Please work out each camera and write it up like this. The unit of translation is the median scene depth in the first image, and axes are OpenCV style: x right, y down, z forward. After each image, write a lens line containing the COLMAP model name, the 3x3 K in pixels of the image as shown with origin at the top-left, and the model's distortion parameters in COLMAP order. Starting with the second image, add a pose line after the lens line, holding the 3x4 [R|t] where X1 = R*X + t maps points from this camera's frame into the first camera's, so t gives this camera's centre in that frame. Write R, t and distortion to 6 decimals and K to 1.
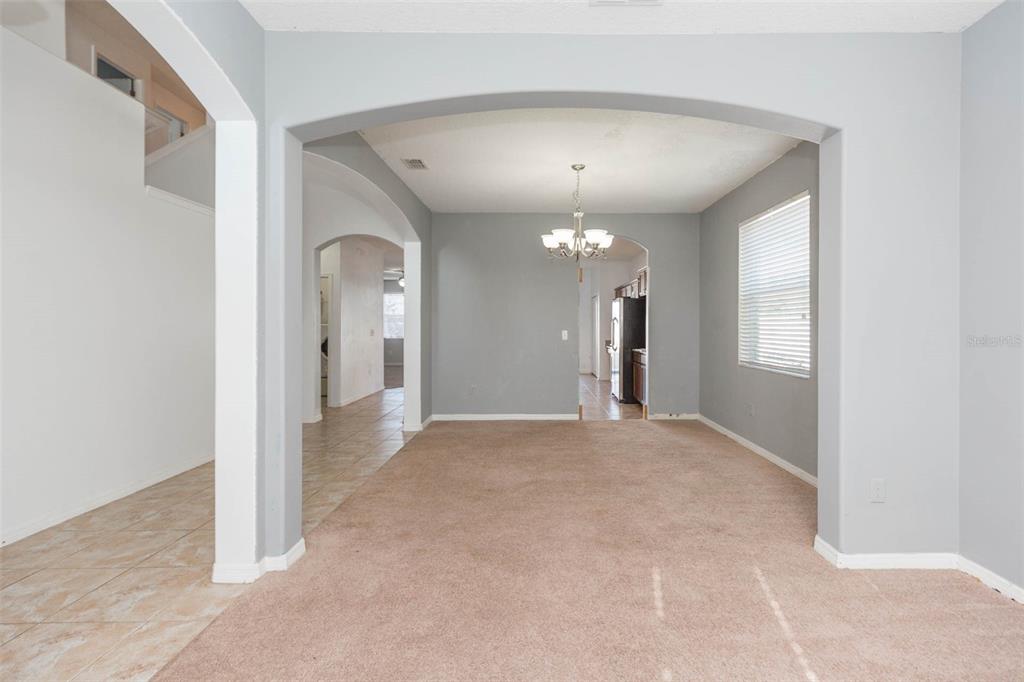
lens RADIAL K [[469.9, 0, 548.7], [0, 469.9, 321.2], [0, 0, 1]] dist [0.005884, 0.000366]
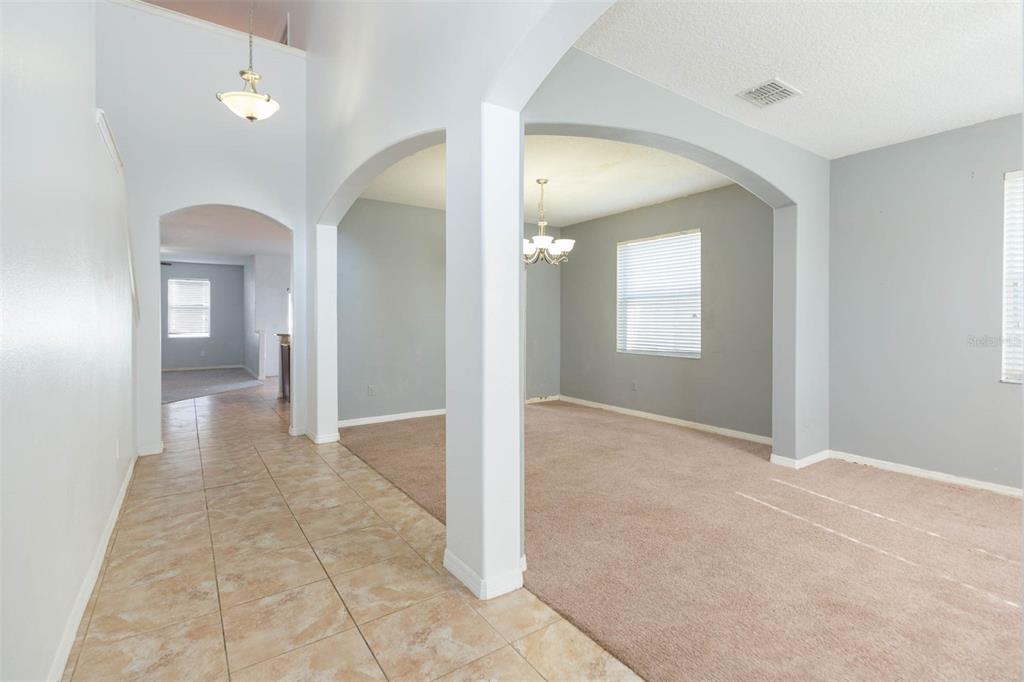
lens RADIAL K [[463.7, 0, 516.3], [0, 463.7, 319.1], [0, 0, 1]] dist [0.007807, -0.000399]
pose [[0.829679, 0.002579, 0.558235, -0.877020], [-0.005717, 0.999976, 0.003876, -0.002427], [-0.558211, -0.006407, 0.829674, 0.158617]]
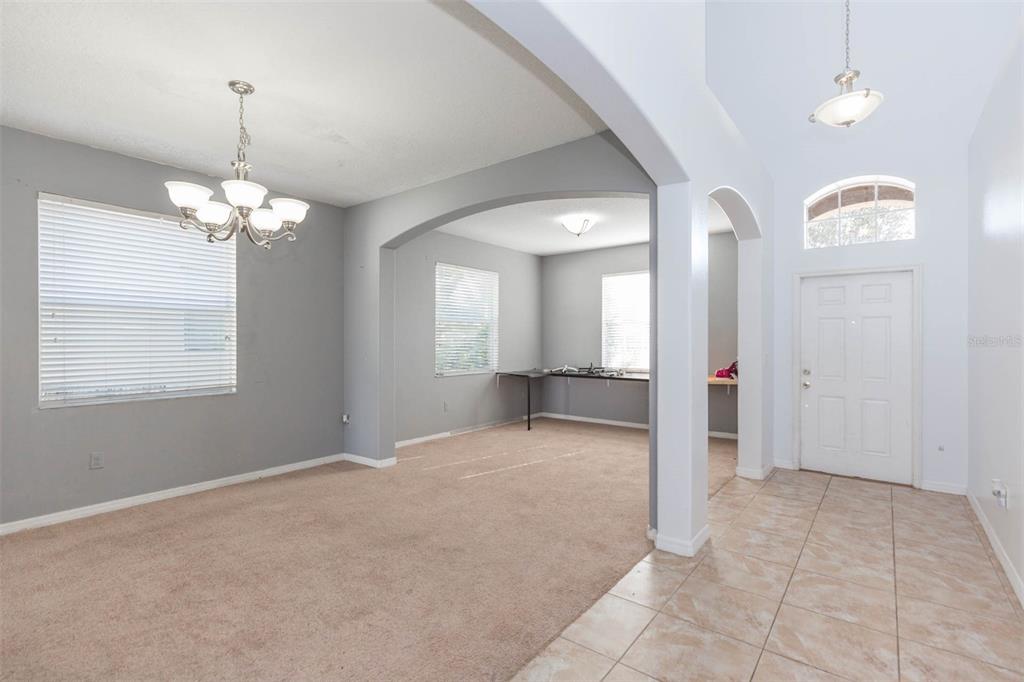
lens RADIAL K [[487.5, 0, 512.0], [0, 487.5, 341.0], [0, 0, 1]] dist [-0.002155, 0.000182]
pose [[-0.774096, 0.002442, 0.633064, -0.868949], [-0.000912, 0.999987, -0.004973, 0.002862], [-0.633068, -0.004426, -0.774084, 1.823281]]
